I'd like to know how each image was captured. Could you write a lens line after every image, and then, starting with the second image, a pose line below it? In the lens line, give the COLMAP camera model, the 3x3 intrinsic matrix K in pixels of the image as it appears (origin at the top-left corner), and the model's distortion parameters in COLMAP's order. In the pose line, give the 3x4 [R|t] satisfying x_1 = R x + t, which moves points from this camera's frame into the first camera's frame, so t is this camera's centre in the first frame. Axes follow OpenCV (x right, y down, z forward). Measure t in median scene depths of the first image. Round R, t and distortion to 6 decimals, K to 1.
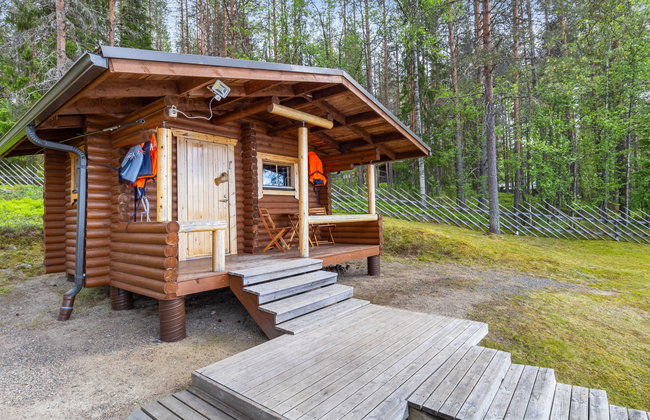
lens RADIAL K [[333.6, 0, 327.6], [0, 333.6, 205.6], [0, 0, 1]] dist [0.000818, -0.000144]
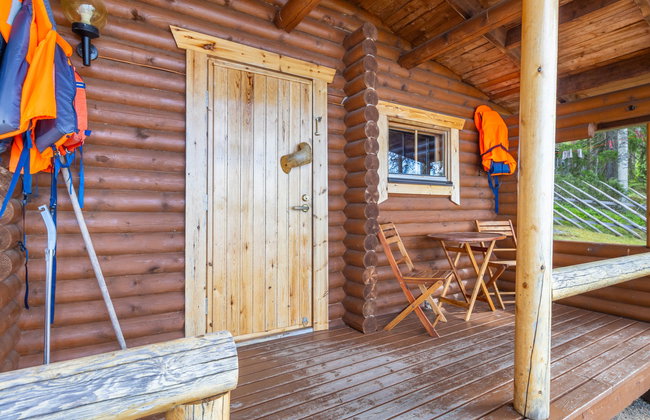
lens RADIAL K [[333.6, 0, 327.6], [0, 333.6, 205.6], [0, 0, 1]] dist [0.000818, -0.000144]
pose [[0.948364, 0.026728, -0.316055, -0.135138], [-0.020122, 0.999506, 0.024146, -0.027653], [0.316545, -0.016540, 0.948433, 0.573701]]
